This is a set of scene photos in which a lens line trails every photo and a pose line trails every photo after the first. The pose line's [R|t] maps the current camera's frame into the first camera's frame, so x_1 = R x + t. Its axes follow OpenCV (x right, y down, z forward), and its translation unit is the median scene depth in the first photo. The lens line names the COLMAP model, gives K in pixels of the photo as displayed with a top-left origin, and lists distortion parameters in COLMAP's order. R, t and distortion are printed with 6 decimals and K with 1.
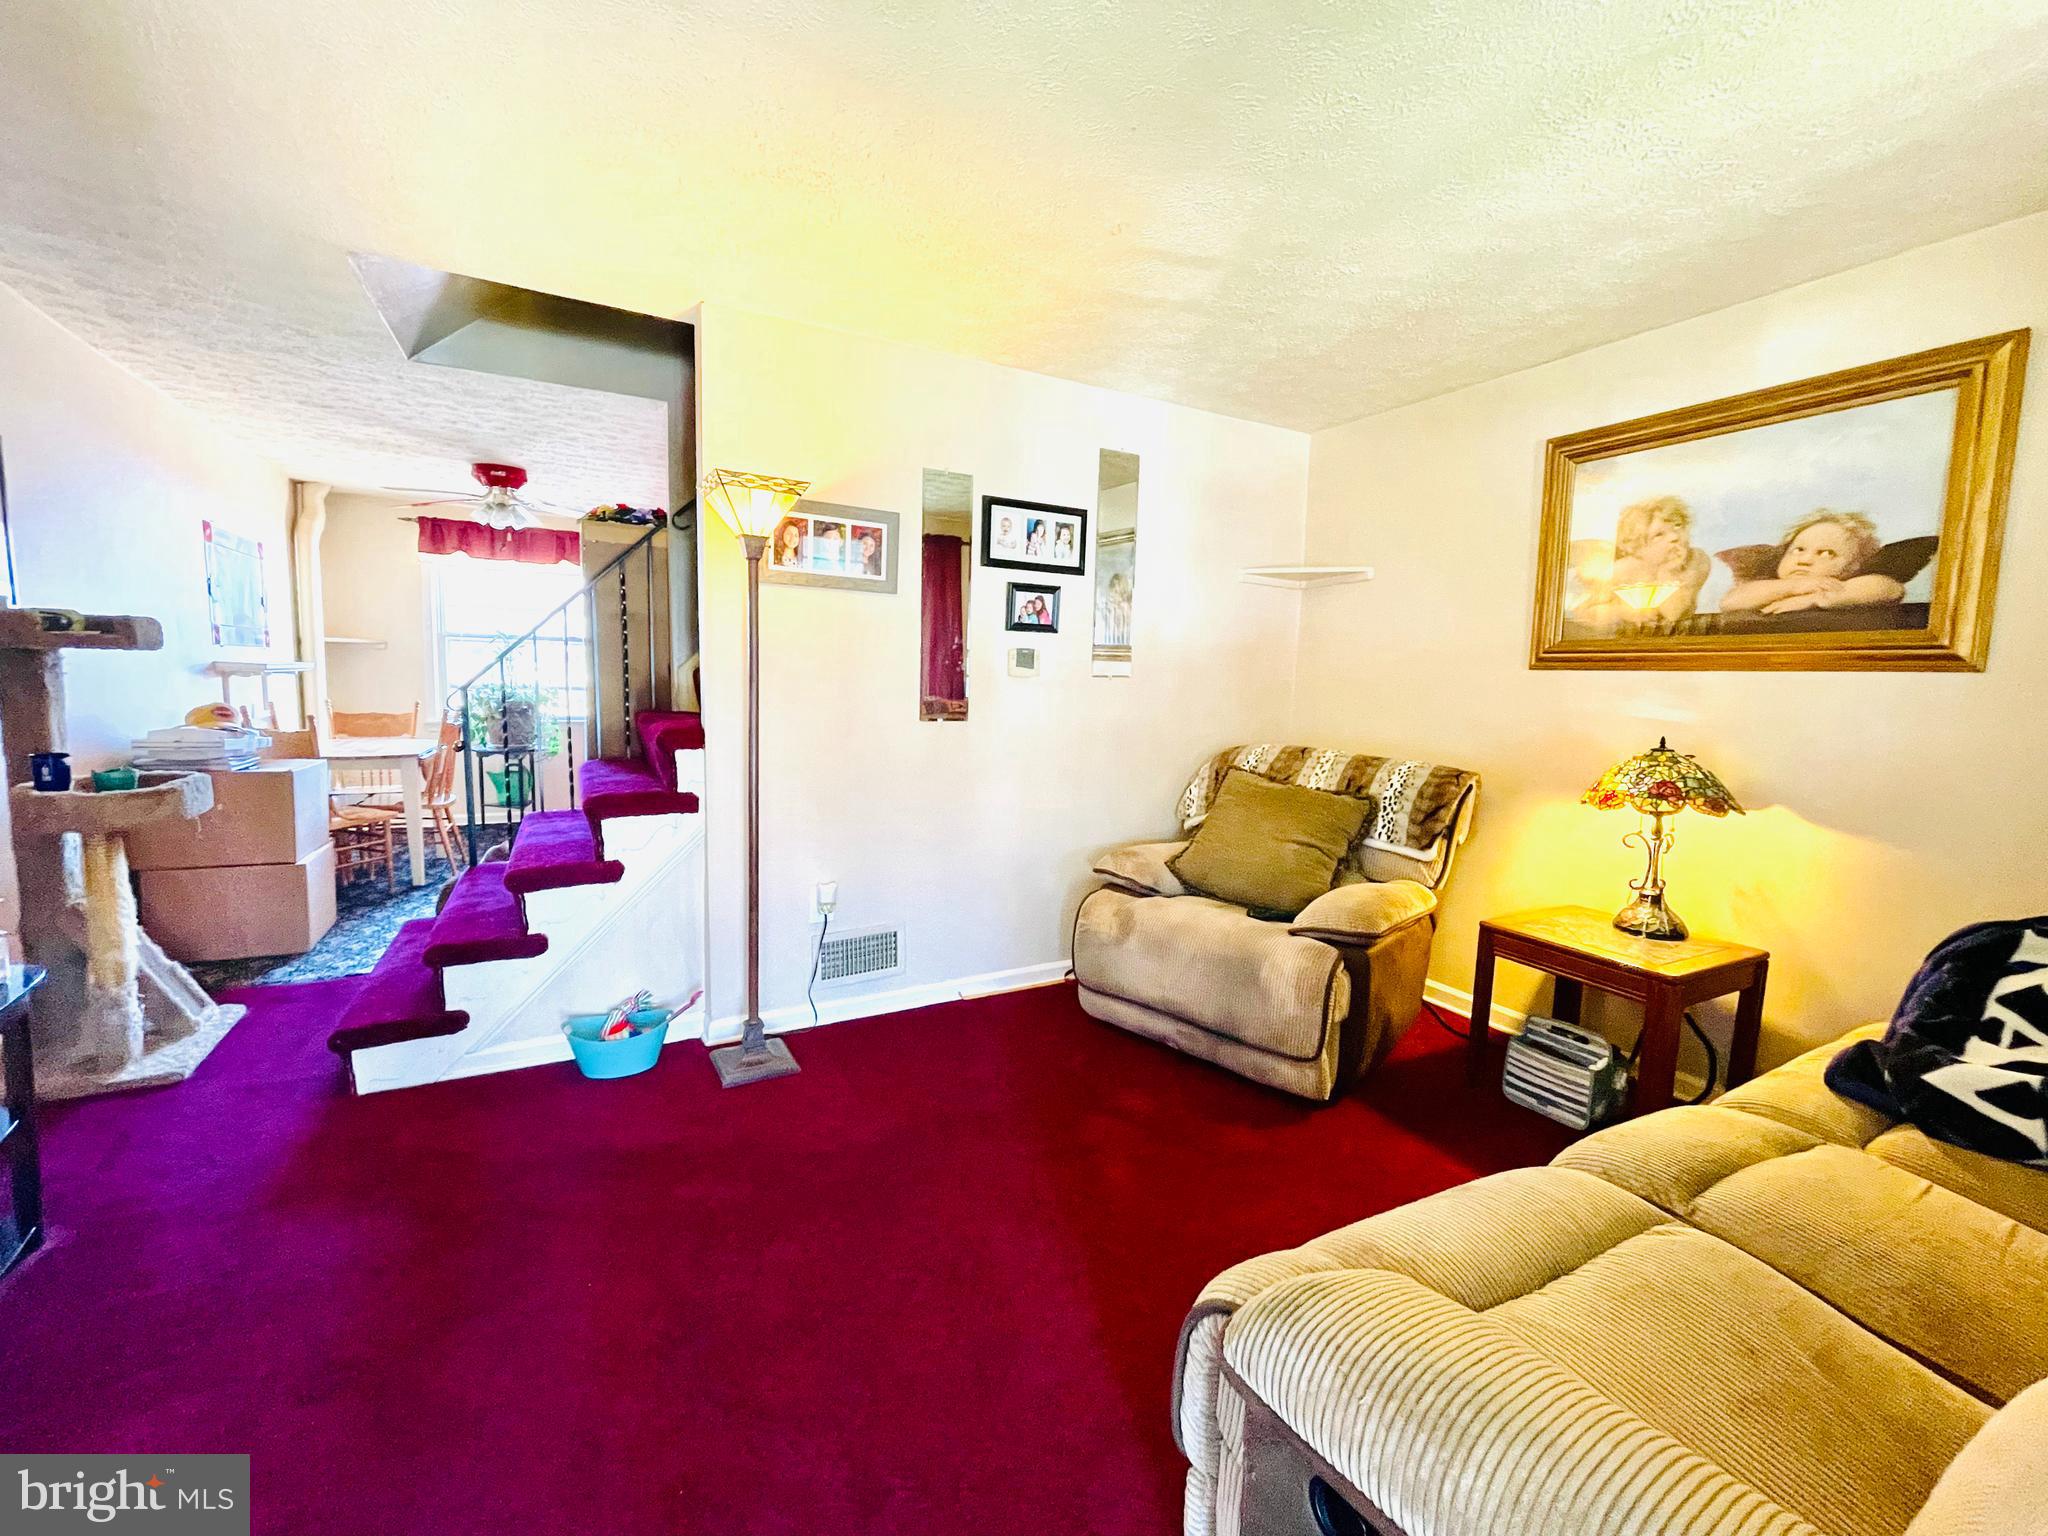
lens RADIAL K [[834.8, 0, 1041.2], [0, 834.8, 767.6], [0, 0, 1]] dist [-0.007755, 0.000806]
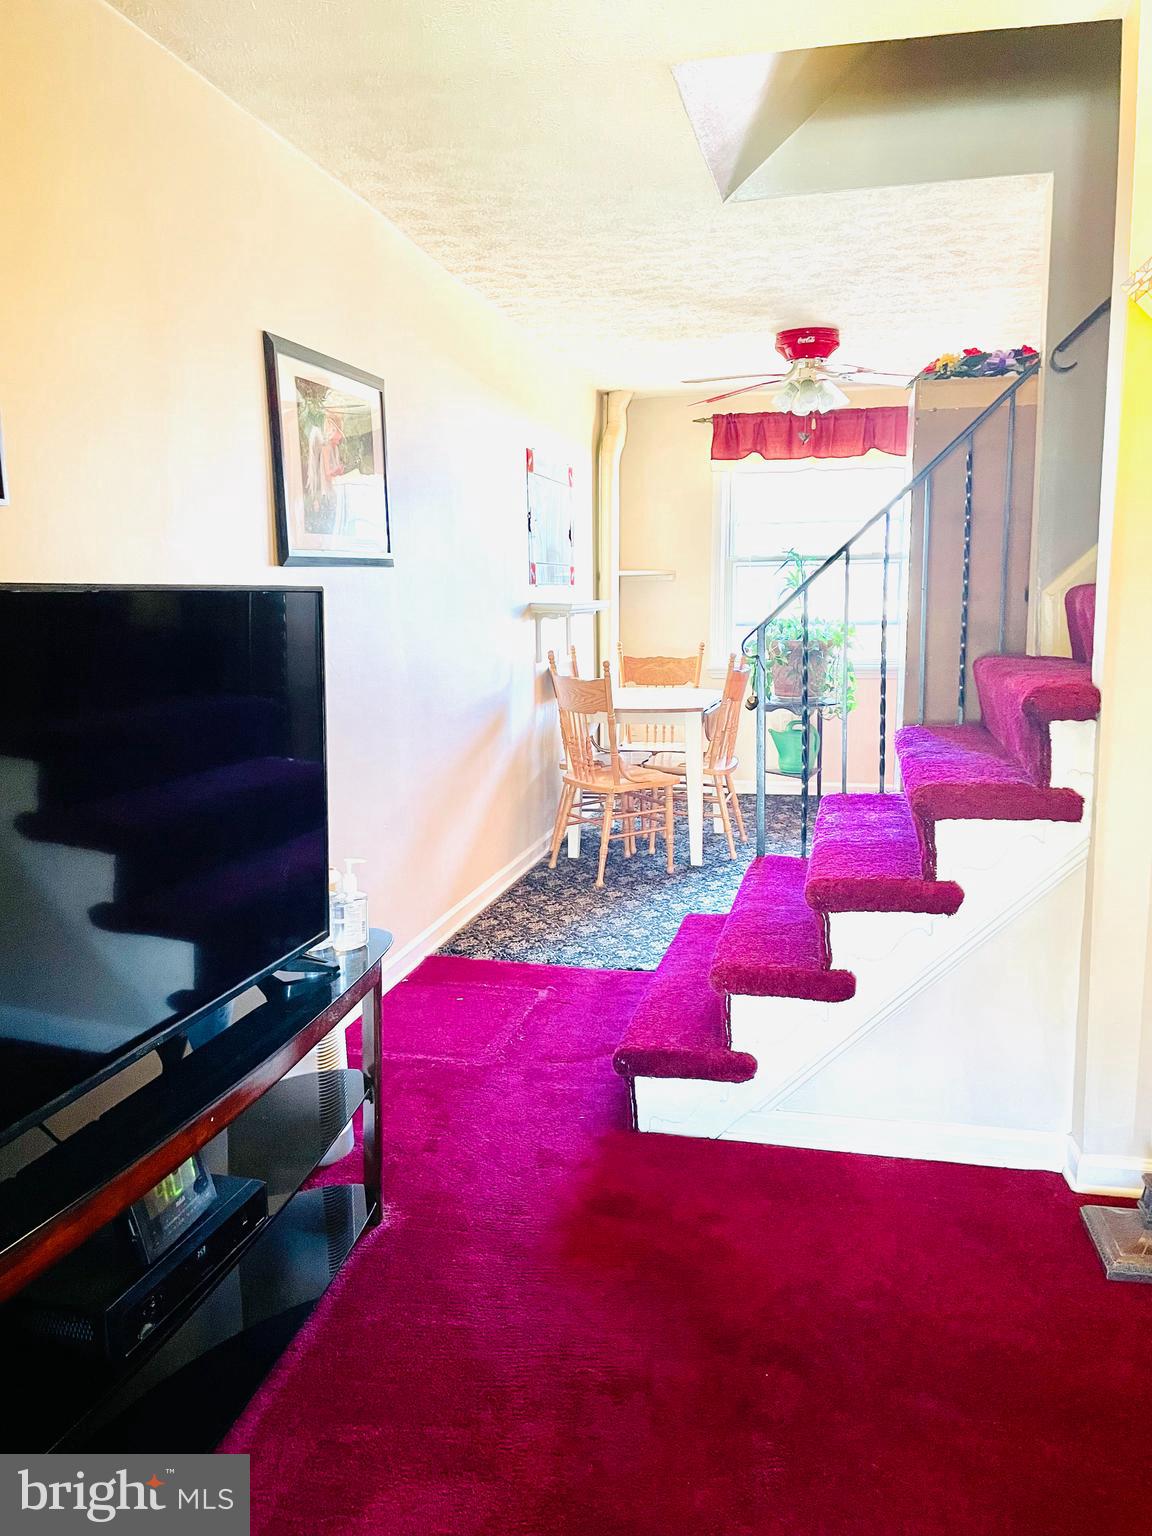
lens RADIAL K [[1169.8, 0, 581.8], [0, 1169.8, 766.0], [0, 0, 1]] dist [0.071790, -0.096441]
pose [[0.743072, 0.060689, -0.666454, -0.078600], [-0.038570, 0.998108, 0.047885, -0.012125], [0.668099, -0.009877, 0.744007, 0.070973]]
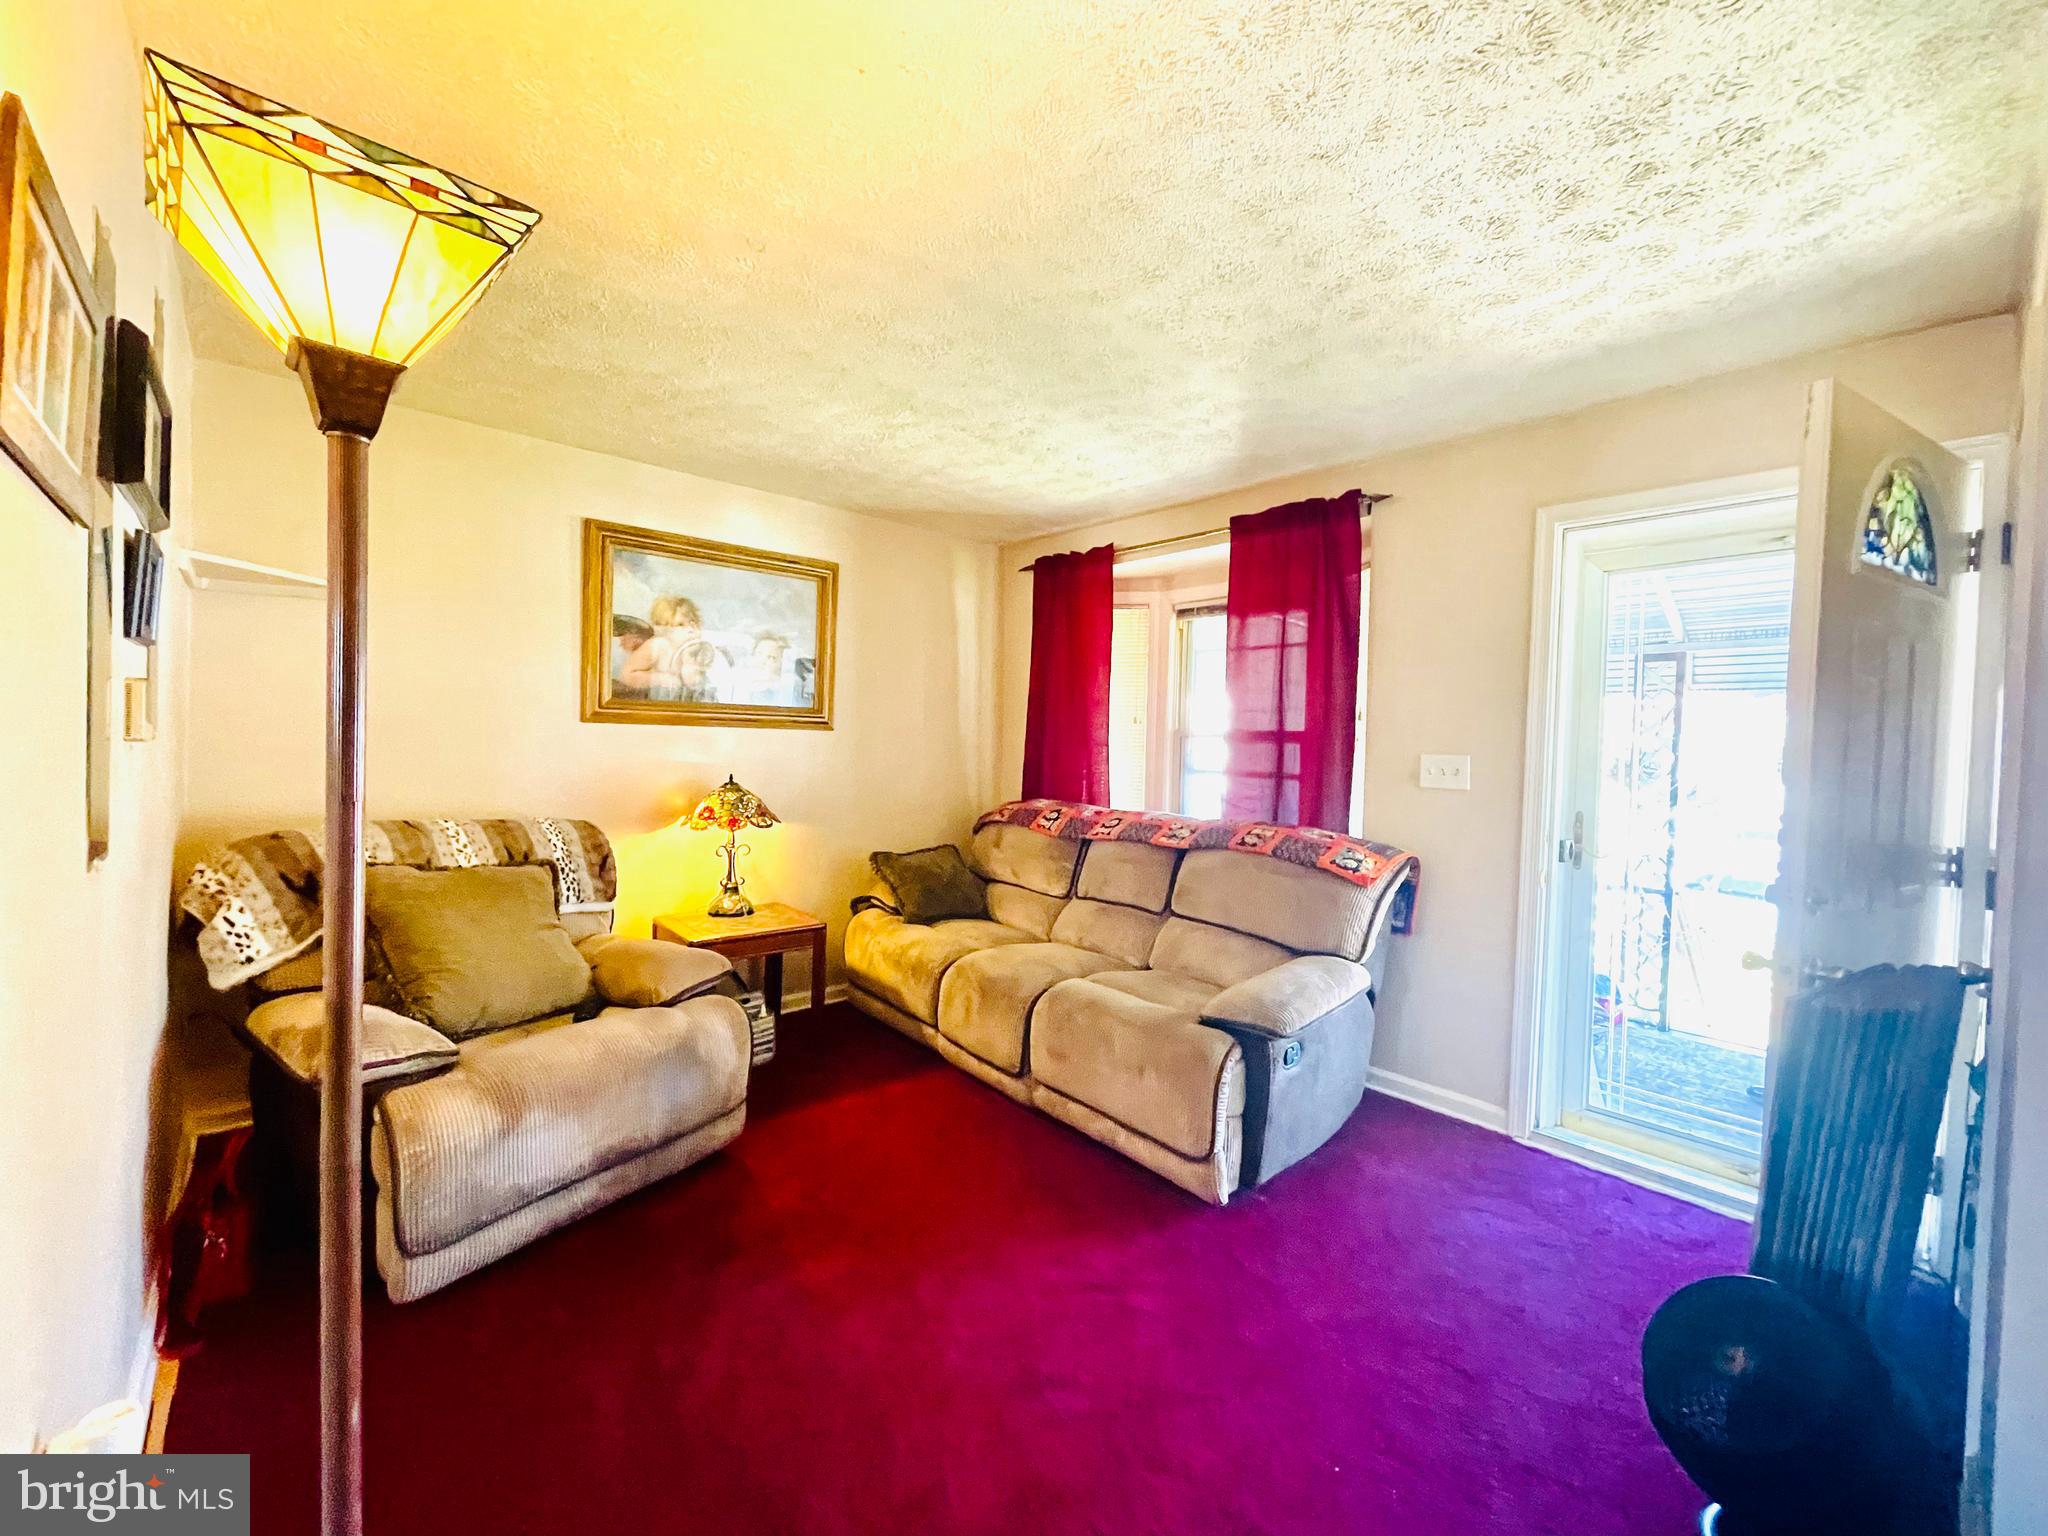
lens RADIAL K [[834.8, 0, 1022.9], [0, 834.8, 765.2], [0, 0, 1]] dist [-0.007755, 0.000806]
pose [[-0.232443, -0.062501, 0.970600, -0.837751], [0.061622, 0.994982, 0.078829, -0.151570], [-0.970656, 0.078133, -0.227425, 0.939945]]
